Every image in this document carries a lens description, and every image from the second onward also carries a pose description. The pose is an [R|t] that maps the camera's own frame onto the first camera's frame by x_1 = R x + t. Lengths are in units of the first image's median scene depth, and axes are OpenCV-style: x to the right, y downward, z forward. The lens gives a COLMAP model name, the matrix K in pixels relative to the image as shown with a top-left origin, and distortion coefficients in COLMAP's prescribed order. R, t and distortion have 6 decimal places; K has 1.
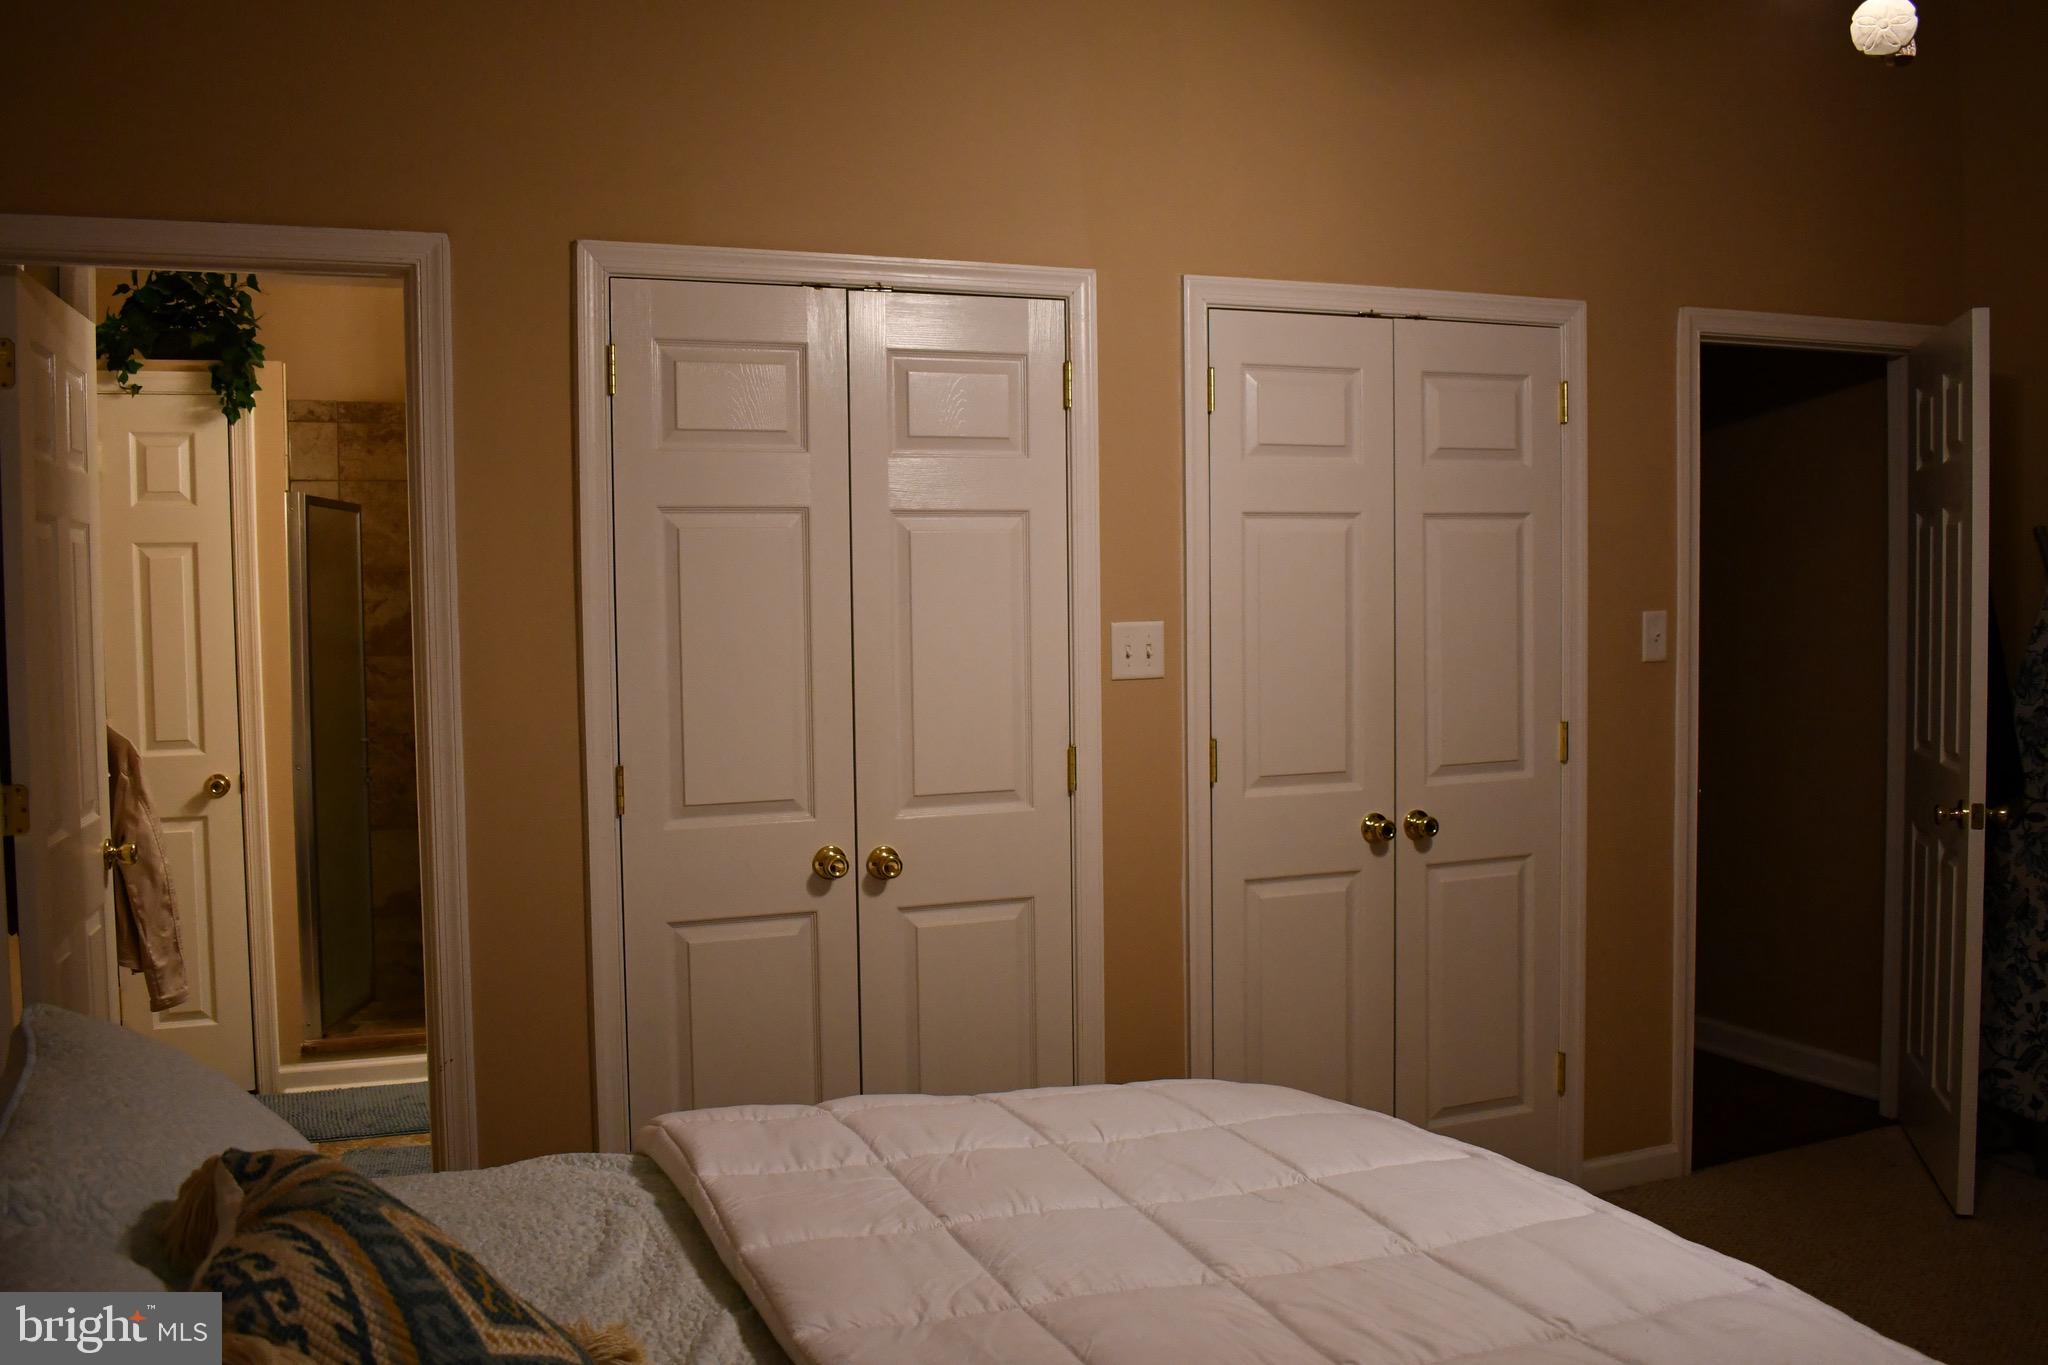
lens RADIAL K [[1703.1, 0, 1012.6], [0, 1703.1, 688.5], [0, 0, 1]] dist [-0.077814, -0.002398]
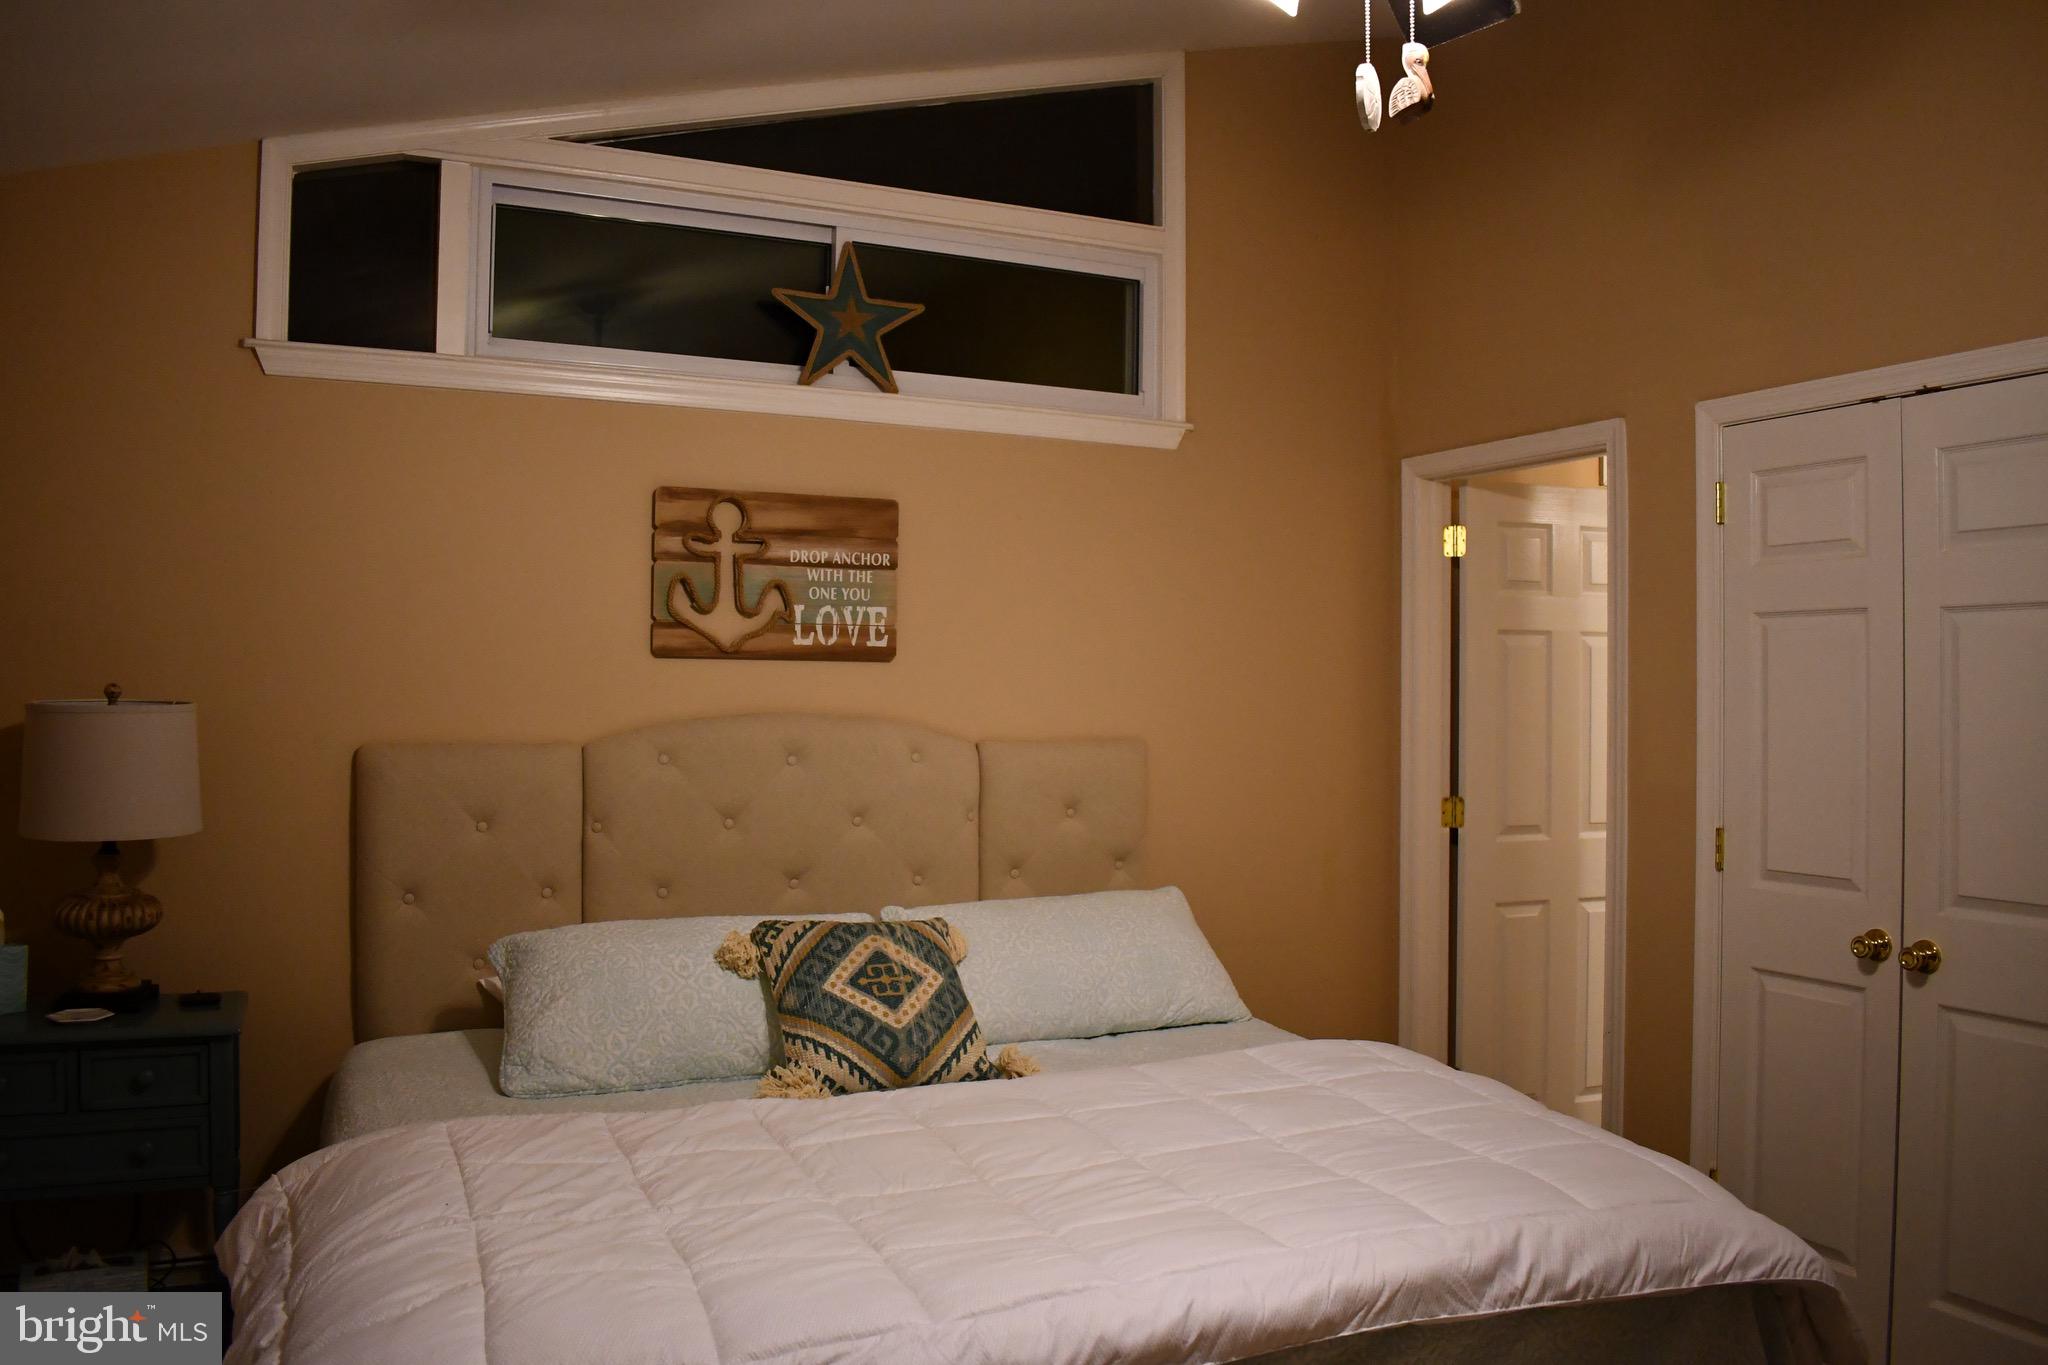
lens RADIAL K [[1728.6, 0, 1022.5], [0, 1728.6, 677.0], [0, 0, 1]] dist [0.064827, 0.007271]
pose [[0.119198, 0.007351, -0.992843, 1.017838], [-0.062412, 0.998050, -0.000104, -0.032774], [0.990907, 0.061978, 0.119424, 0.378454]]
